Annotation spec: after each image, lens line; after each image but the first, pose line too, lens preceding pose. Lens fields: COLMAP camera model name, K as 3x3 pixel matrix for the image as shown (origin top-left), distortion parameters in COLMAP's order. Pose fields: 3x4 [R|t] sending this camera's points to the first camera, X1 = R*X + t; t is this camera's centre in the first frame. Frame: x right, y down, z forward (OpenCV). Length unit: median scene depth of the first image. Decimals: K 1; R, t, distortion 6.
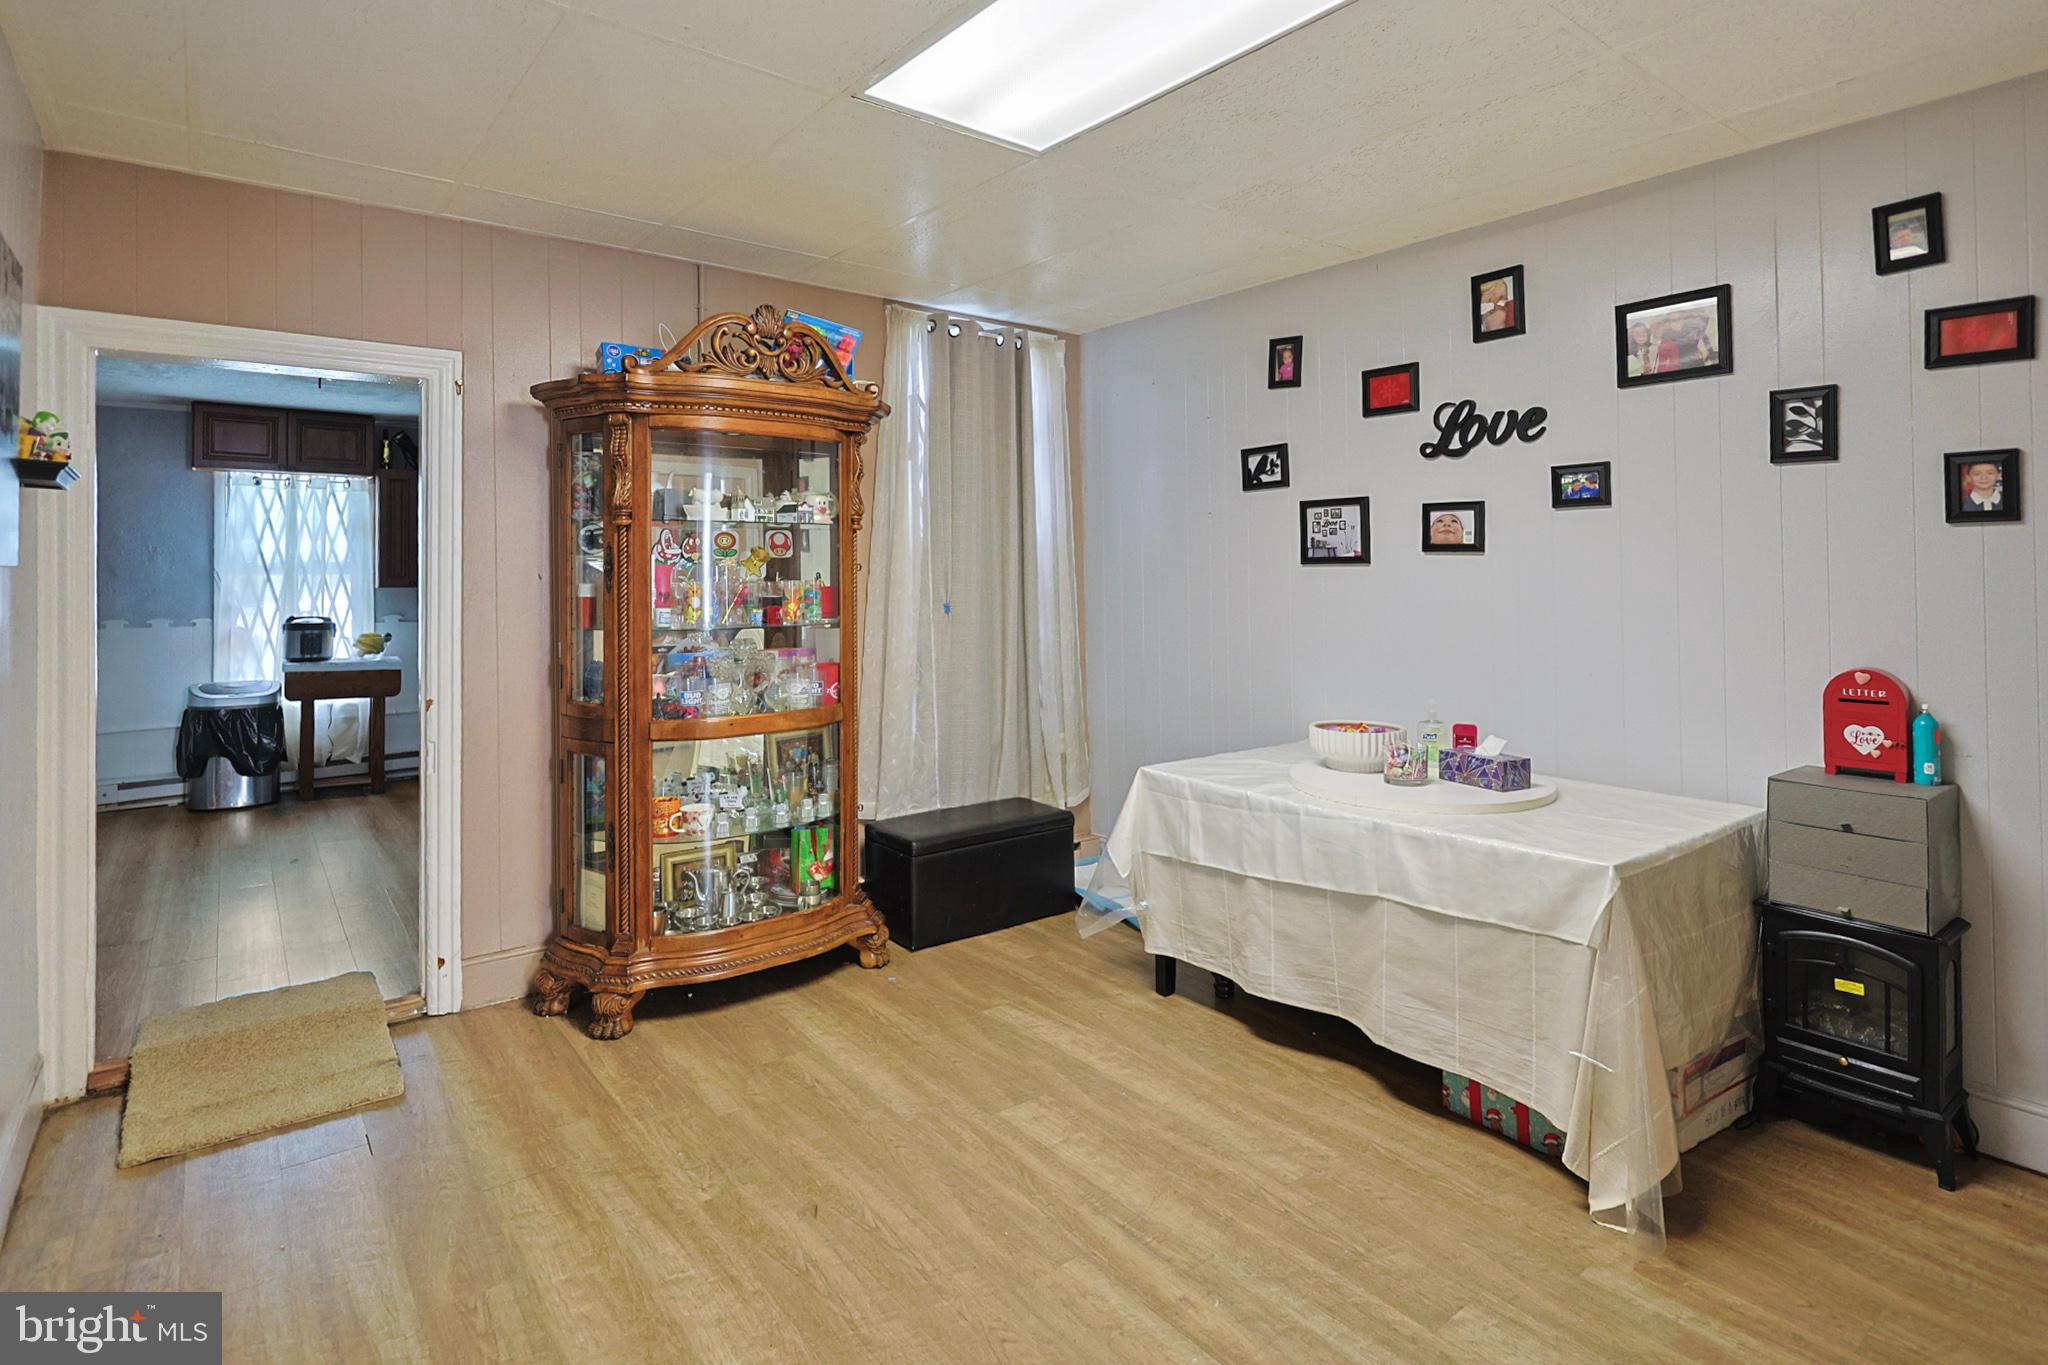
lens RADIAL K [[1030.4, 0, 1003.3], [0, 1030.4, 566.2], [0, 0, 1]] dist [-0.004597, 0.003056]
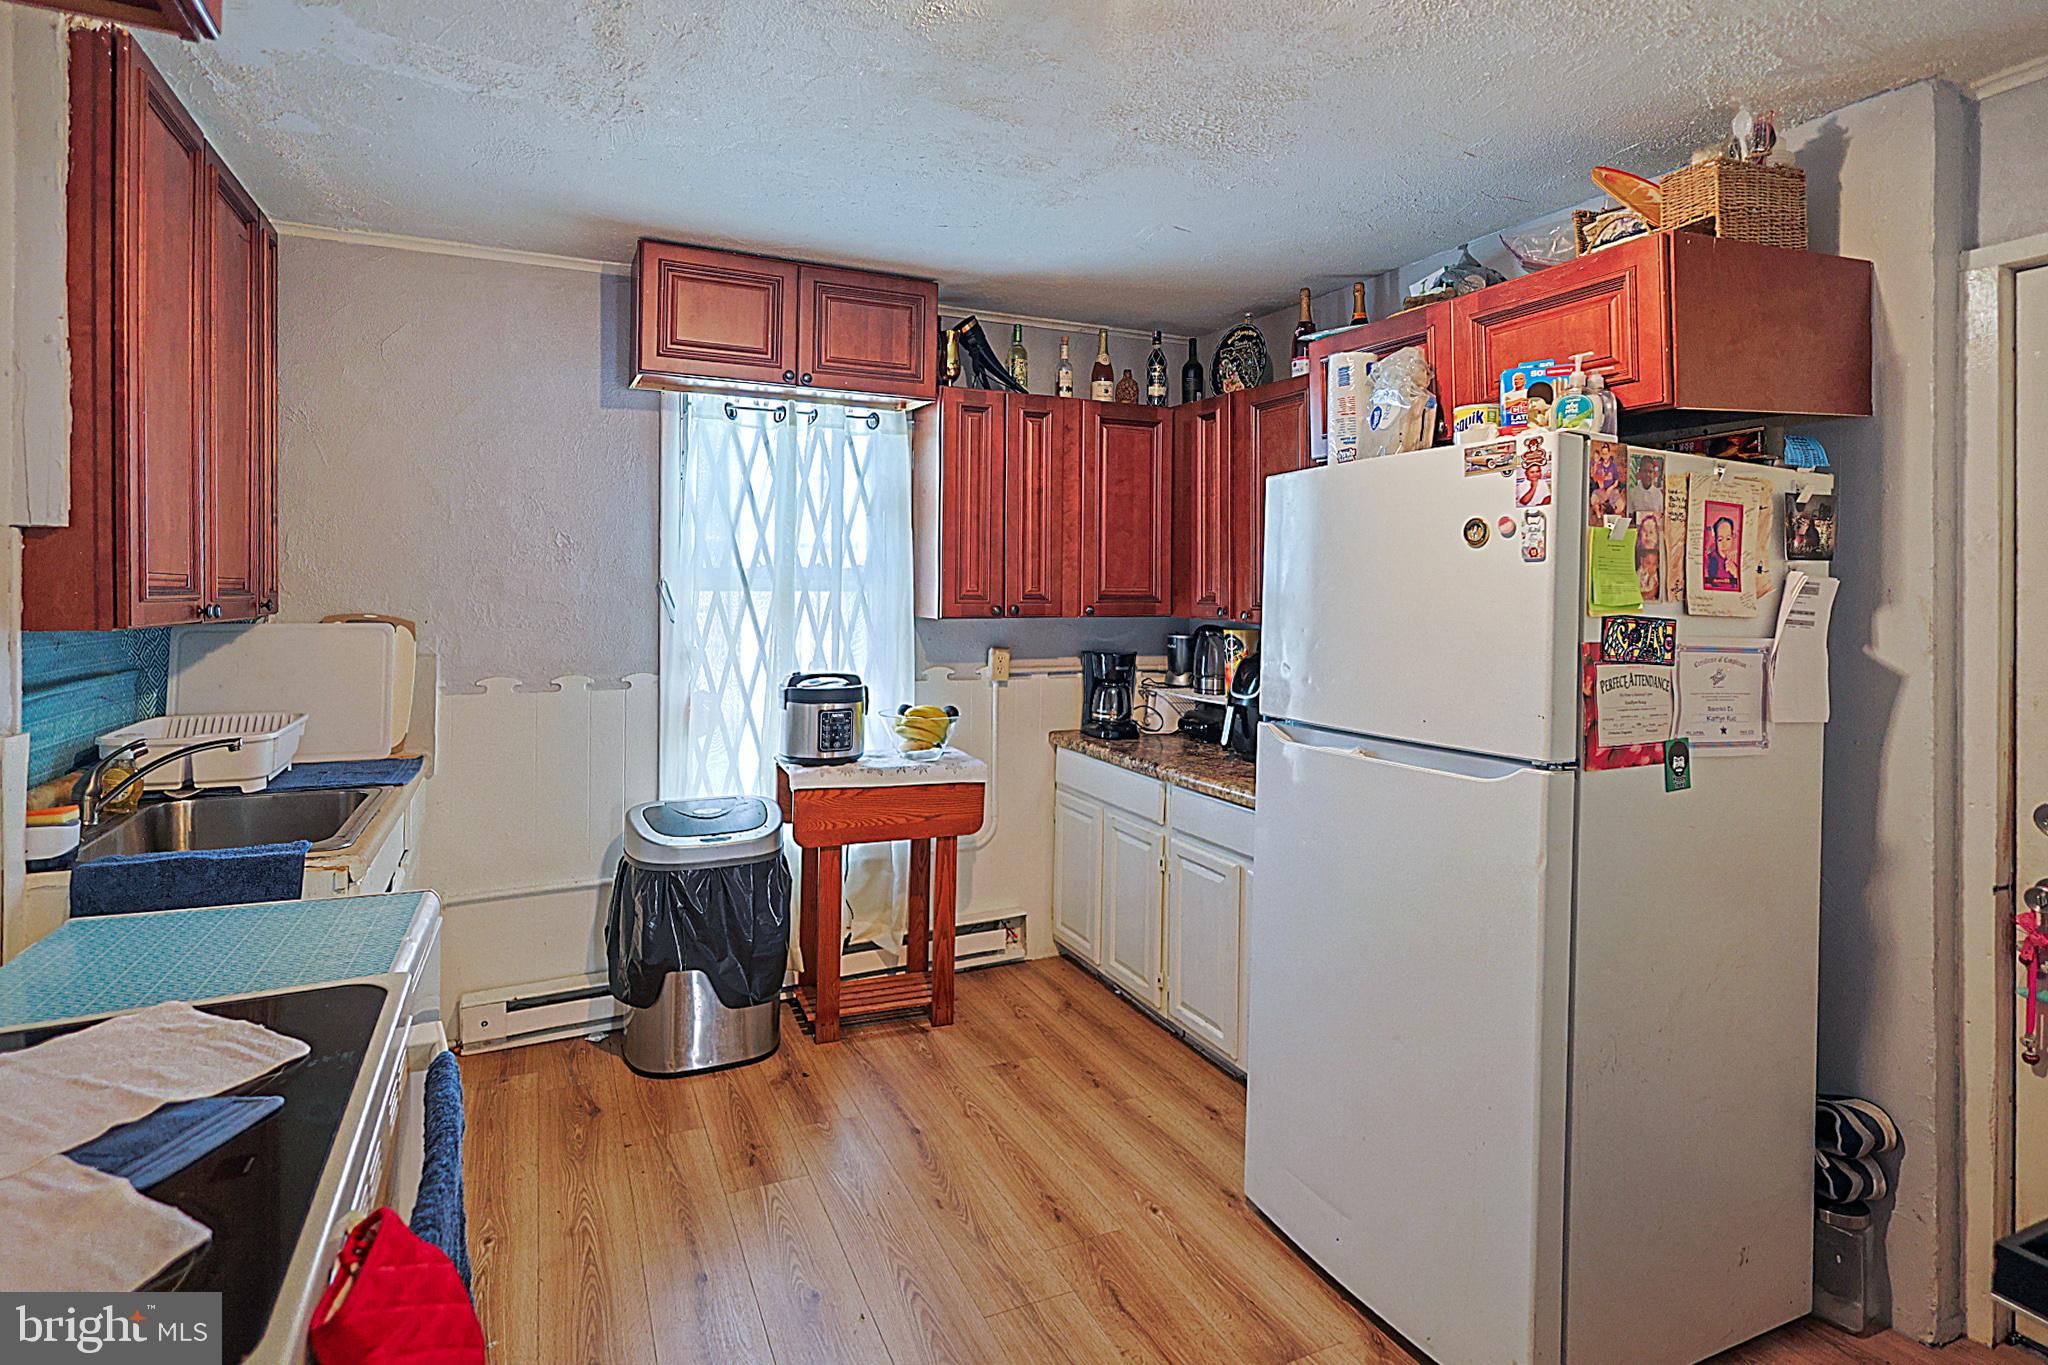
lens RADIAL K [[1030.4, 0, 1016.8], [0, 1030.4, 586.6], [0, 0, 1]] dist [-0.004597, 0.003056]
pose [[0.976898, 0.010831, -0.213433, -0.470488], [-0.008529, 0.999895, 0.011704, -0.001261], [0.213537, -0.009613, 0.976888, 0.518971]]
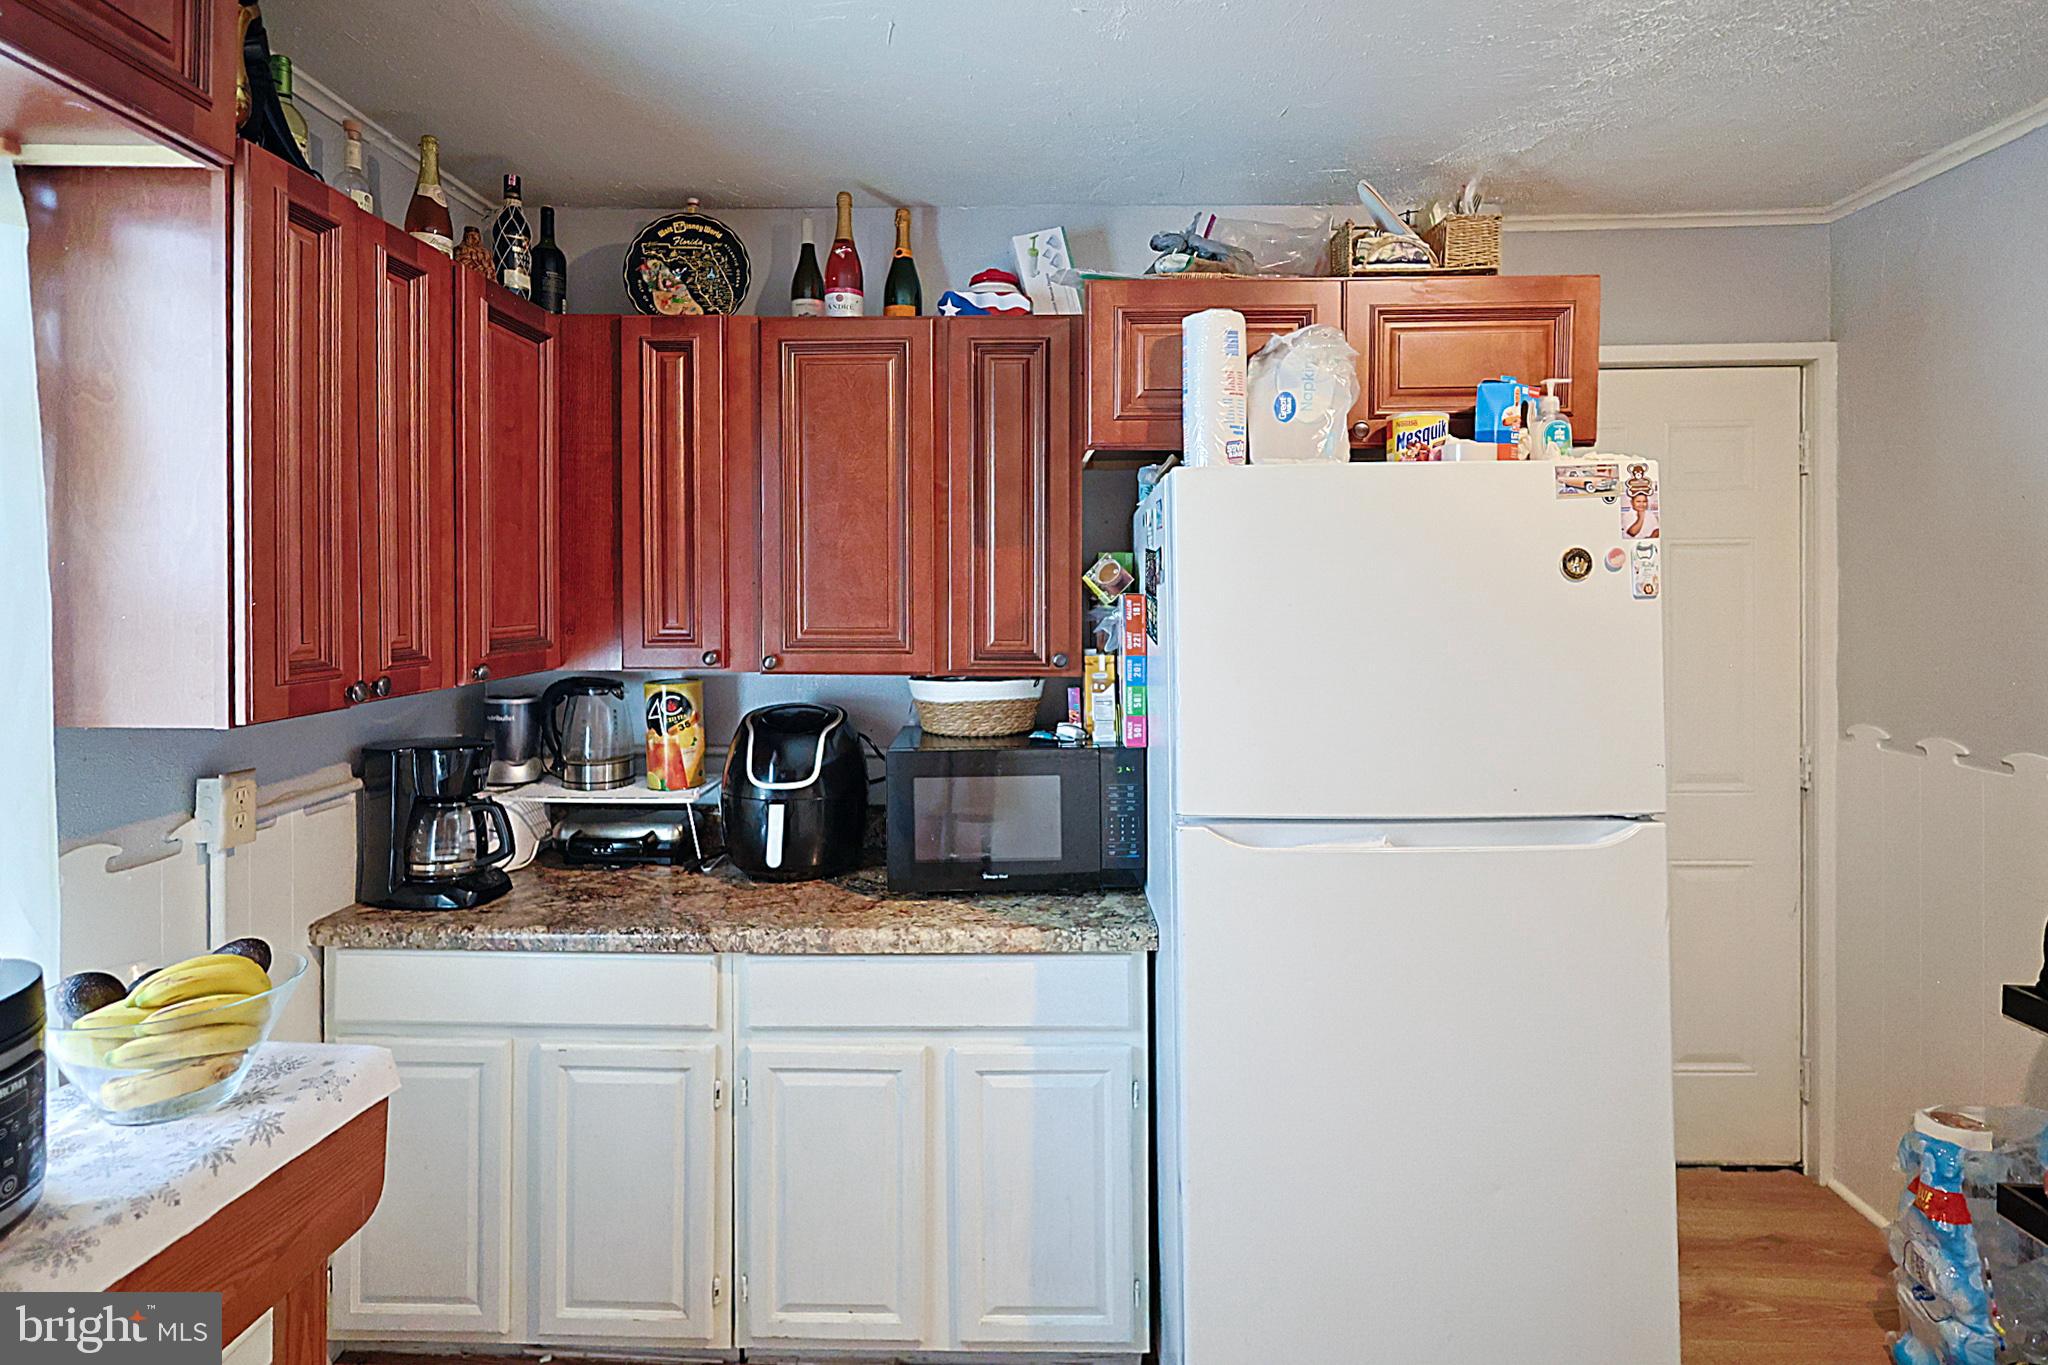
lens RADIAL K [[1030.4, 0, 1028.6], [0, 1030.4, 598.9], [0, 0, 1]] dist [-0.004597, 0.003056]
pose [[0.621807, -0.006435, 0.783144, -0.680458], [-0.007260, 0.999876, 0.013980, -0.008035], [-0.783137, -0.014378, 0.621683, 0.769234]]
